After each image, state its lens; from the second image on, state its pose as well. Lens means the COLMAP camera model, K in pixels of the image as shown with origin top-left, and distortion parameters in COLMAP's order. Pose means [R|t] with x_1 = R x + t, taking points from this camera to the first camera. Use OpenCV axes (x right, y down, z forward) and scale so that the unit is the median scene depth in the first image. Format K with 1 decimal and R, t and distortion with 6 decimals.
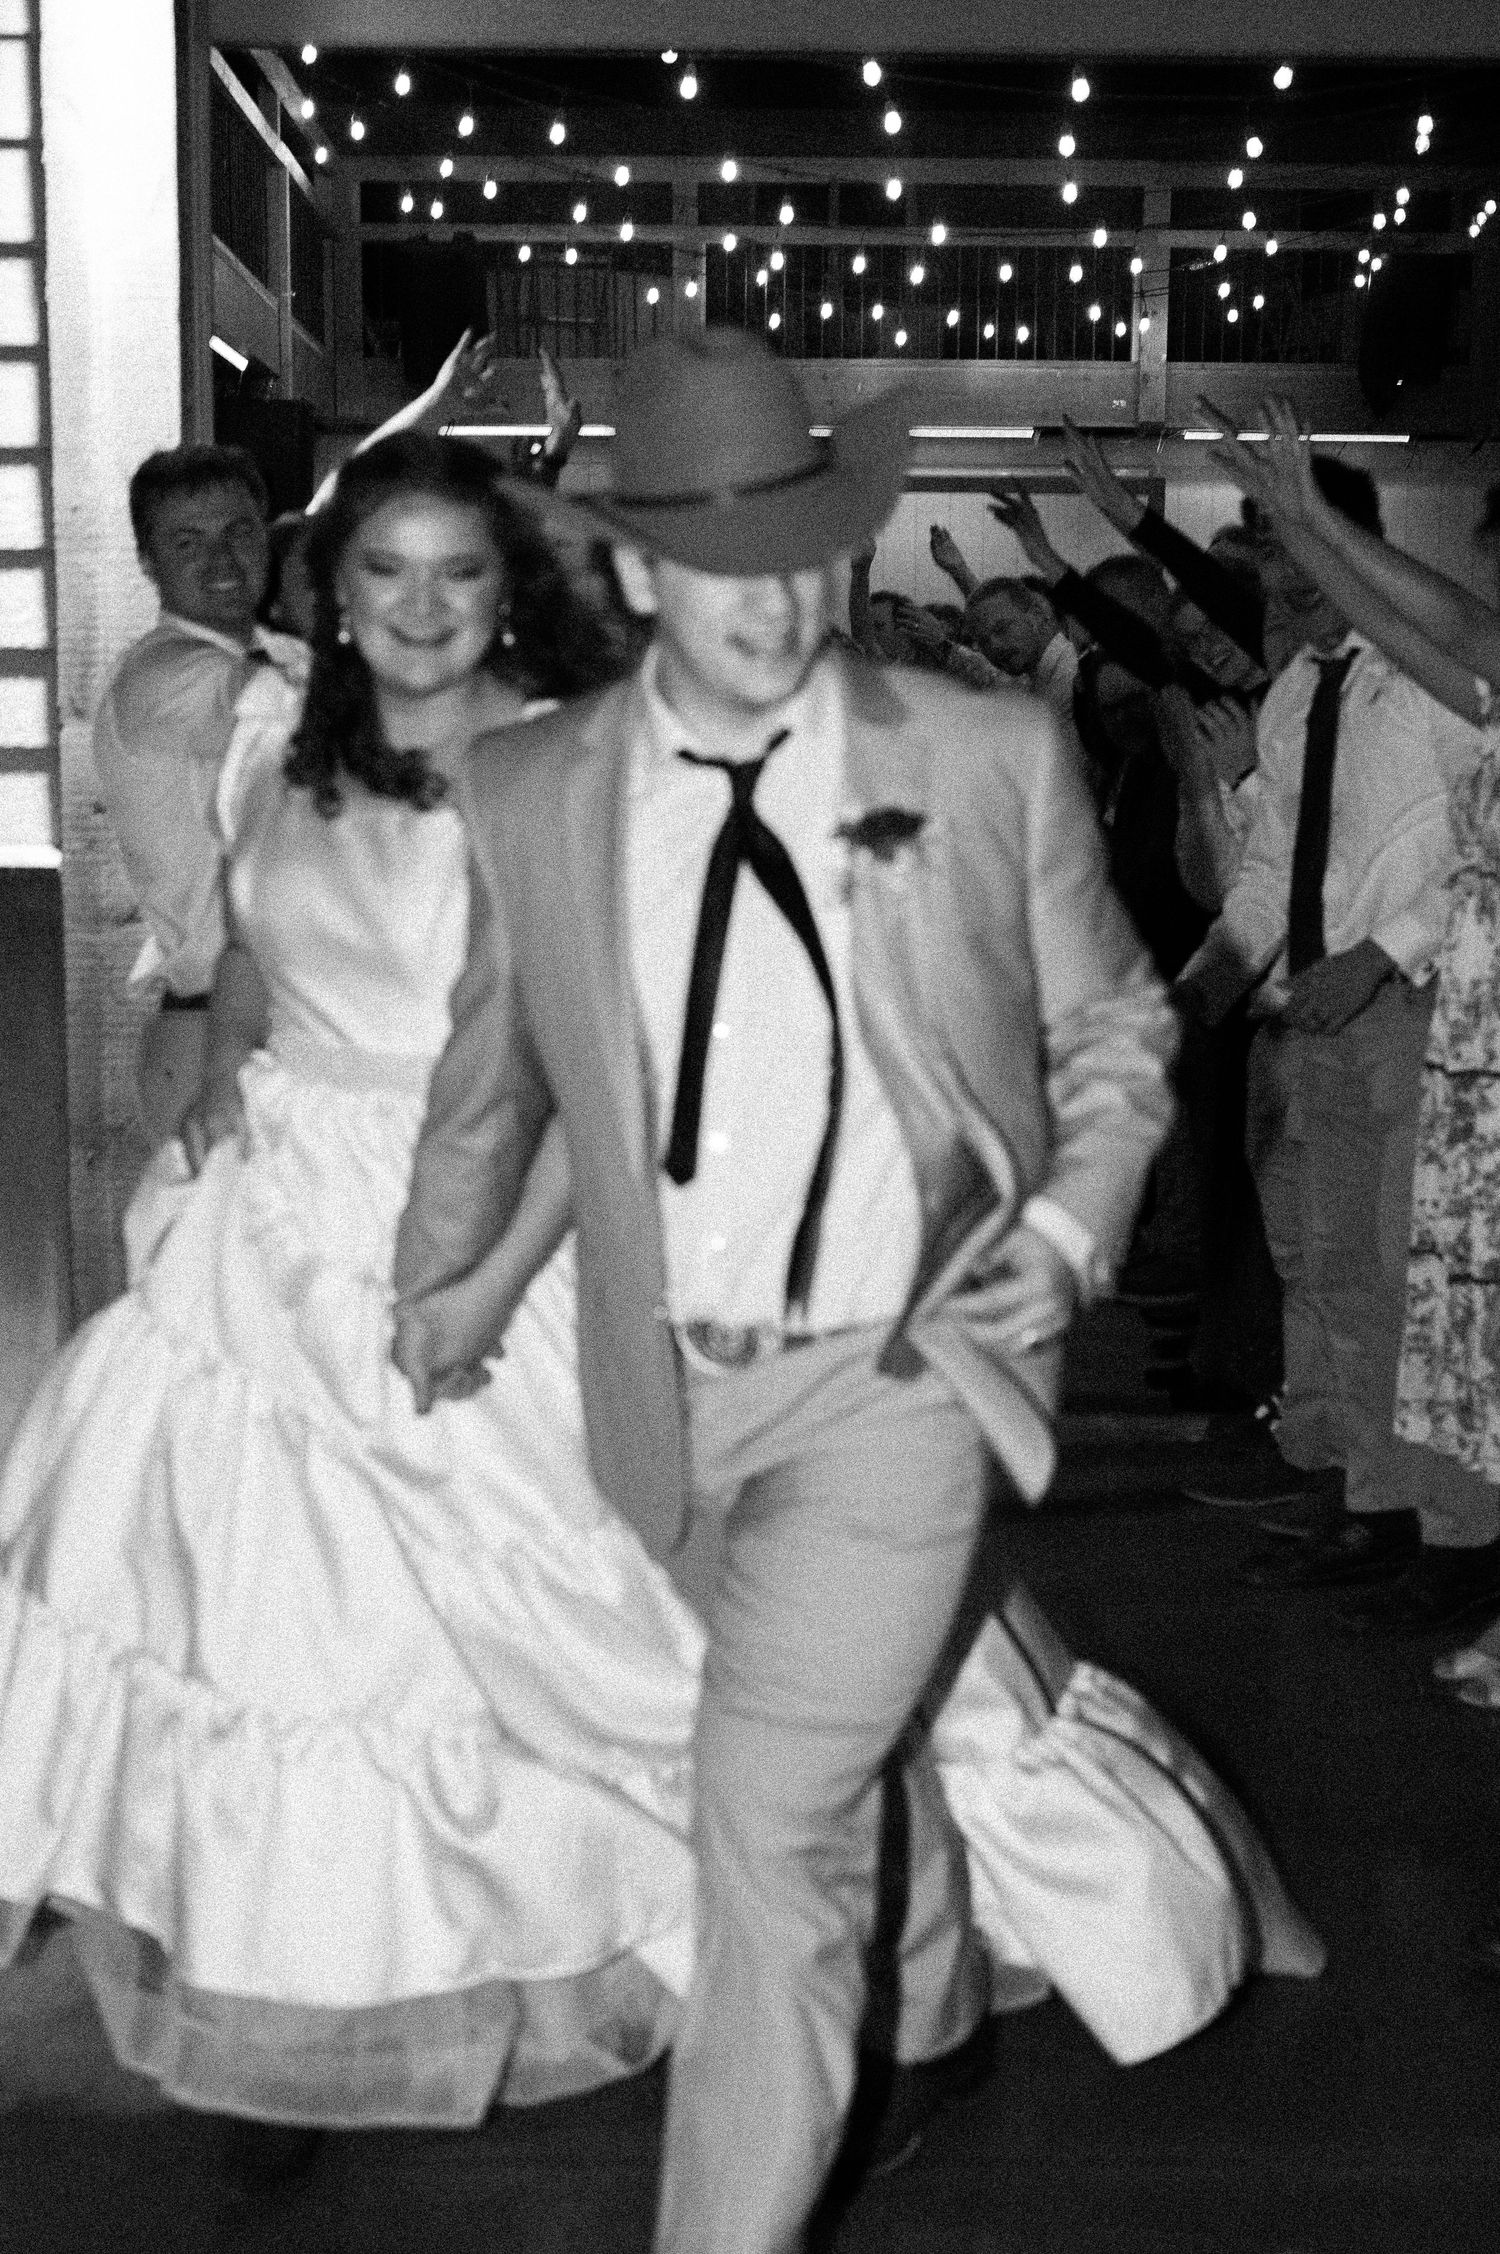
lens RADIAL K [[3201.2, 0, 749.1], [0, 3201.2, 1128.3], [0, 0, 1]] dist [0.004936, 0.000000]
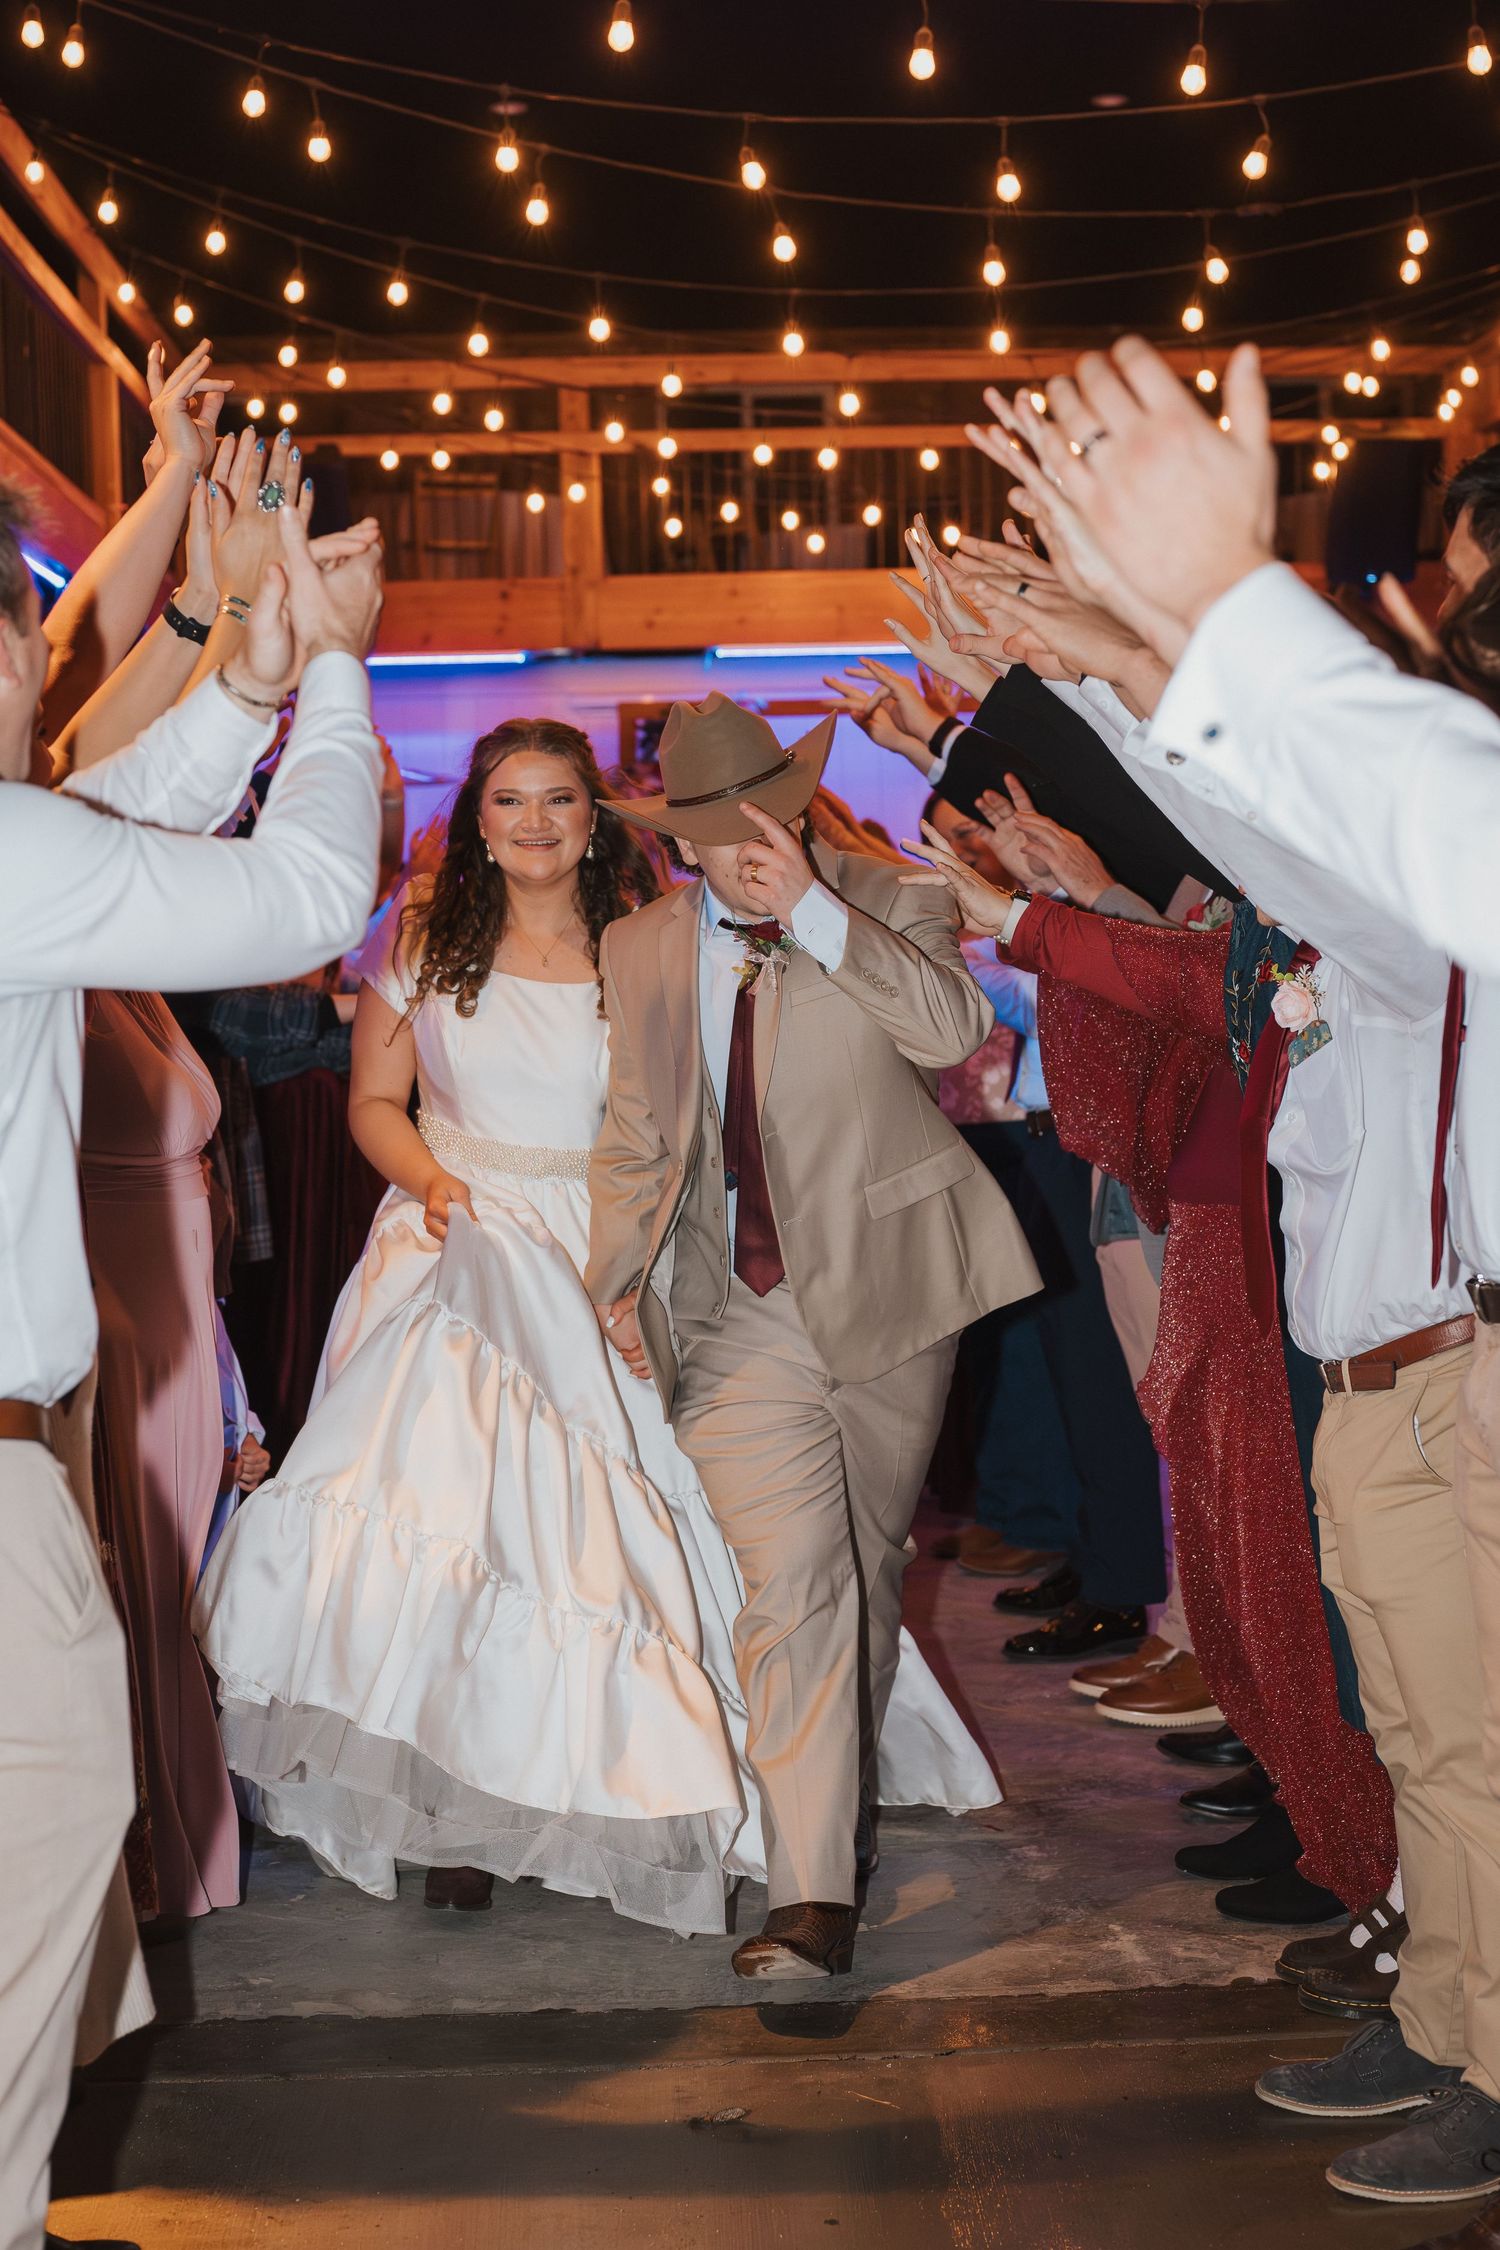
lens RADIAL K [[3195.5, 0, 750.0], [0, 3195.5, 1123.8], [0, 0, 1]] dist [0.004936, 0.000000]
pose [[0.999417, -0.030707, 0.014932, 0.011626], [0.031850, 0.995997, -0.083521, -0.012490], [-0.012308, 0.083948, 0.996394, 0.135142]]
